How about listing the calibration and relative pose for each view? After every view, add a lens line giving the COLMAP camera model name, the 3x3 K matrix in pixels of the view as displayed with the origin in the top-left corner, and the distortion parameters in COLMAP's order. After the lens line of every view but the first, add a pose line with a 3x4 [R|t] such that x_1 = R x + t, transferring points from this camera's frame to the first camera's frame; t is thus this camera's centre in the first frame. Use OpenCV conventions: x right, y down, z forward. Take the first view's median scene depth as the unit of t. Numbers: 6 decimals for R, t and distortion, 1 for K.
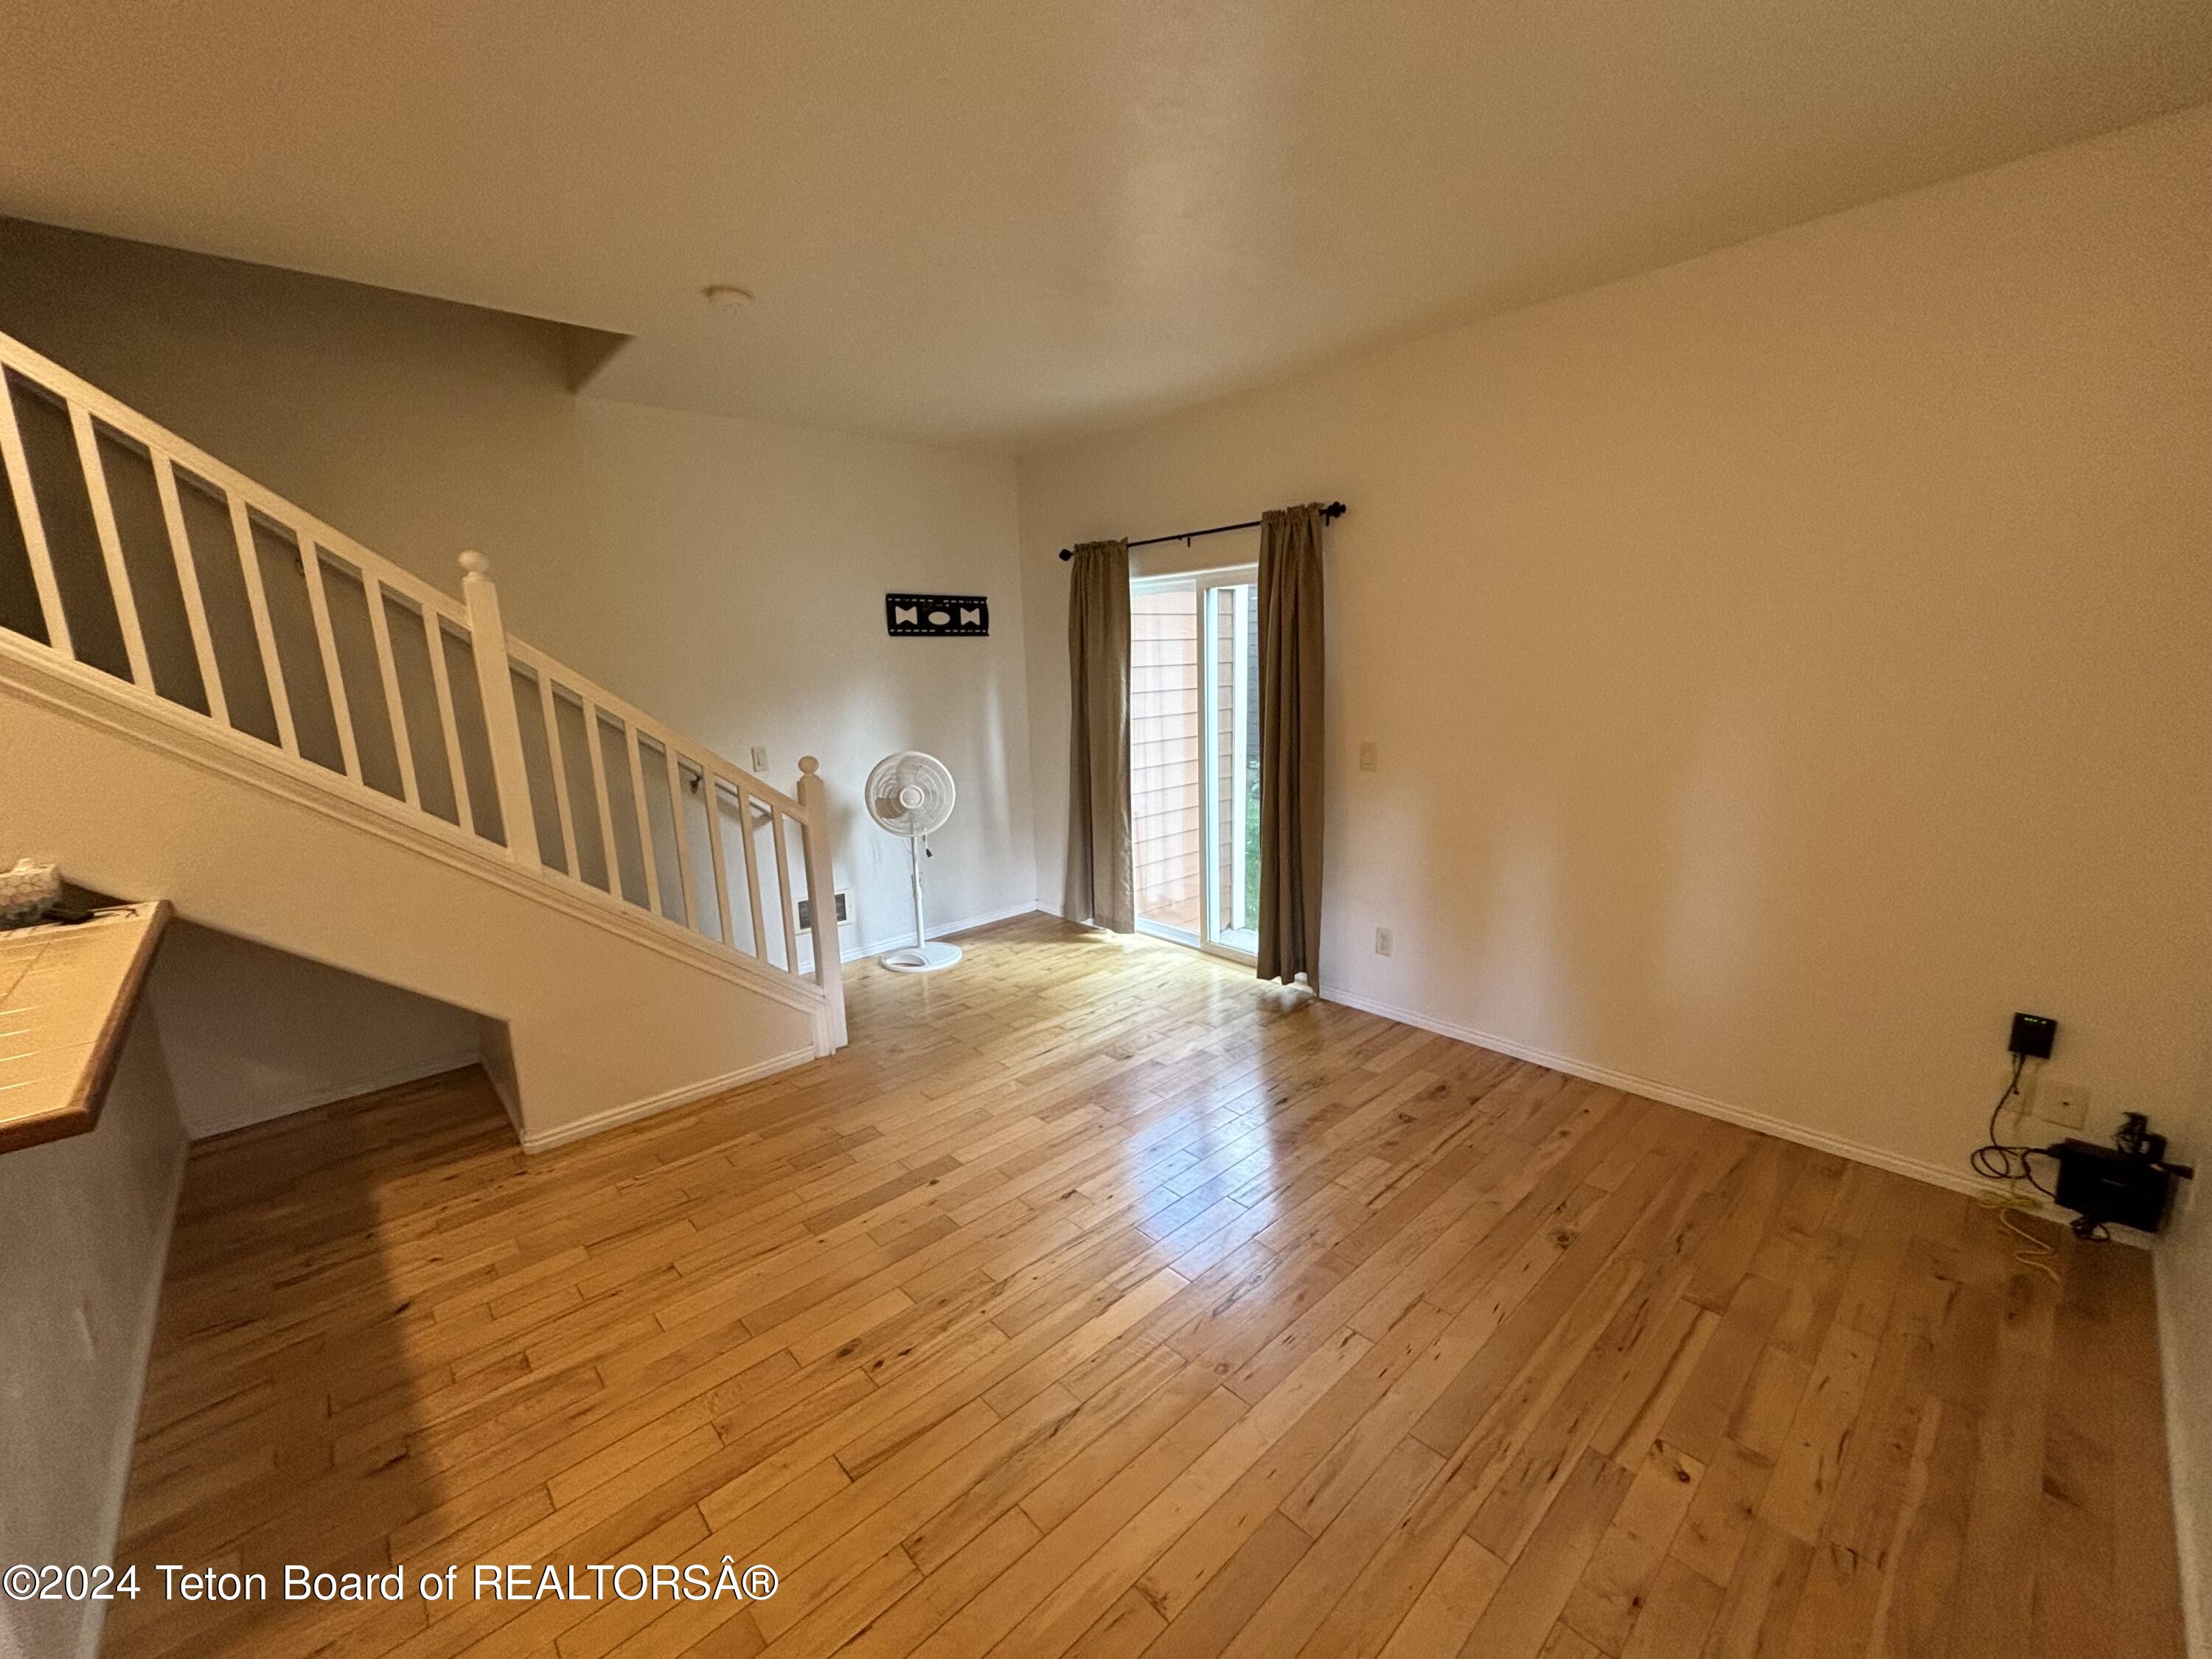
lens RADIAL K [[893.1, 0, 1106.0], [0, 893.1, 829.5], [0, 0, 1]] dist [0.011803, -0.000164]
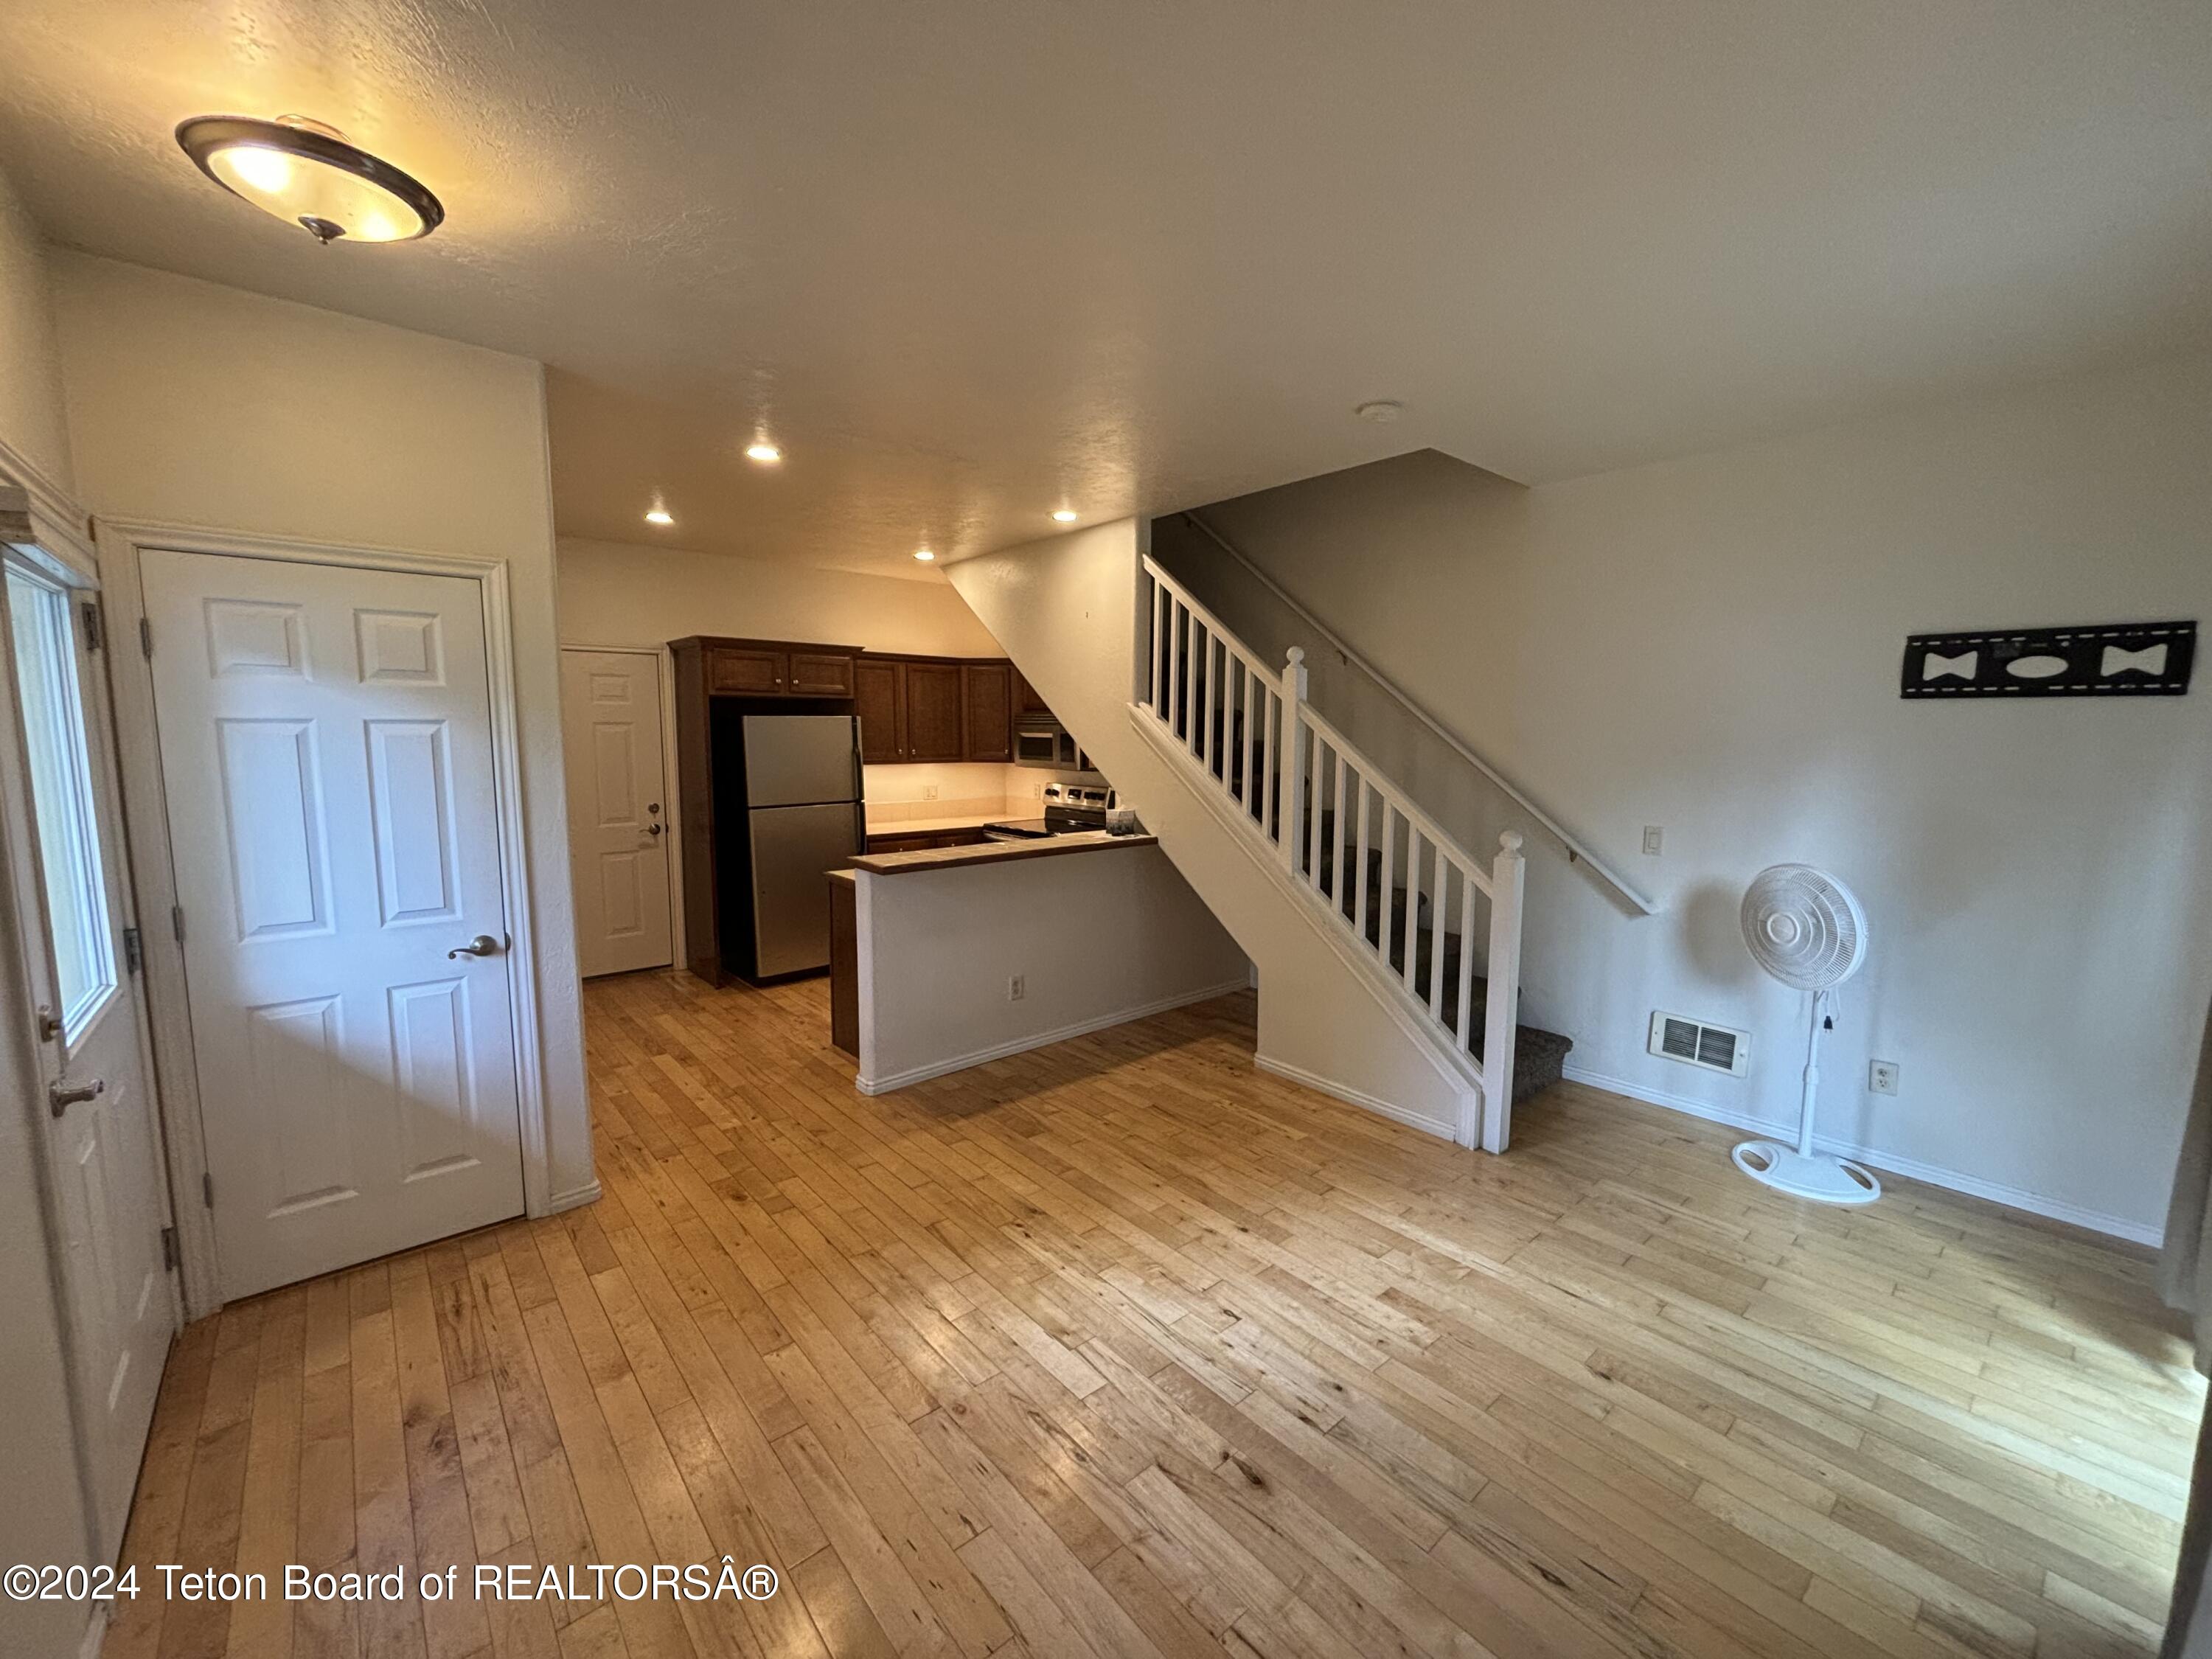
lens RADIAL K [[893.1, 0, 1106.0], [0, 893.1, 829.5], [0, 0, 1]] dist [0.011803, -0.000164]
pose [[-0.028851, 0.143011, -0.989300, 0.695585], [-0.200556, 0.968759, 0.145890, -0.155369], [0.979257, 0.202619, 0.000732, 0.675952]]
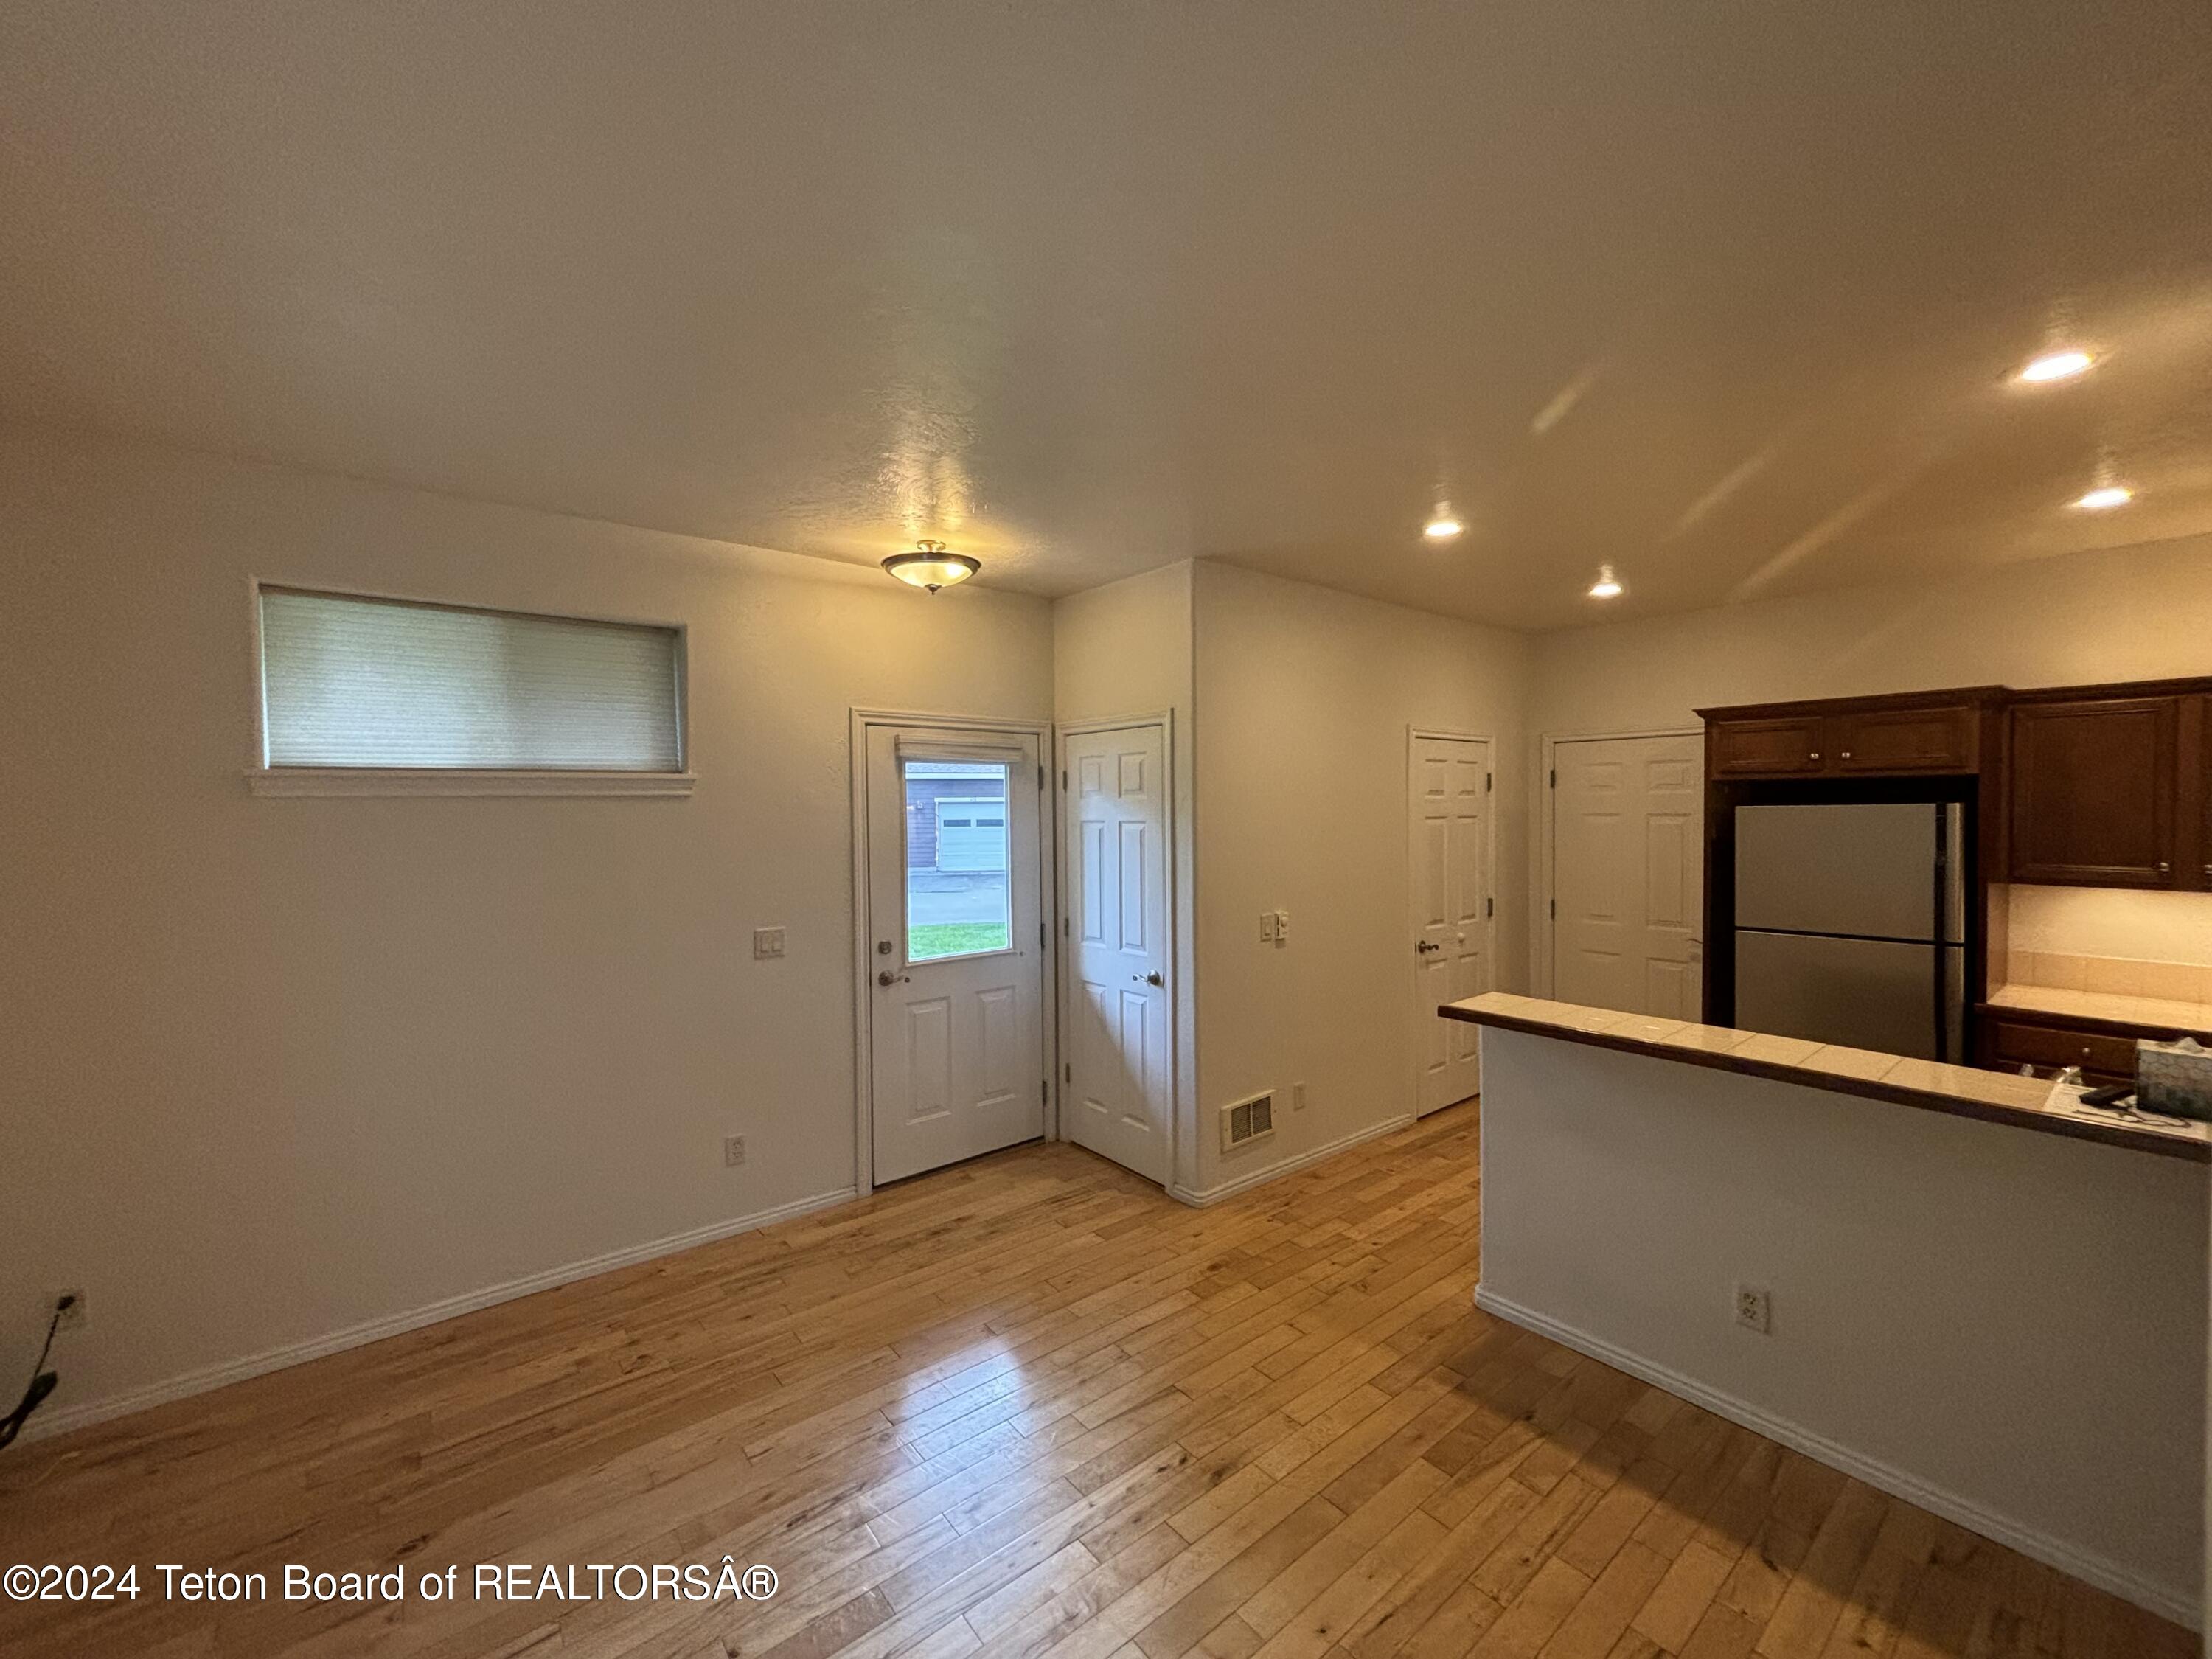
lens RADIAL K [[901.7, 0, 1106.0], [0, 901.7, 829.5], [0, 0, 1]] dist [0.001872, 0.000119]
pose [[-0.997554, 0.034138, 0.060999, -0.170944], [0.046877, 0.974035, 0.221492, -0.279874], [-0.051854, 0.223810, -0.973252, 1.289221]]
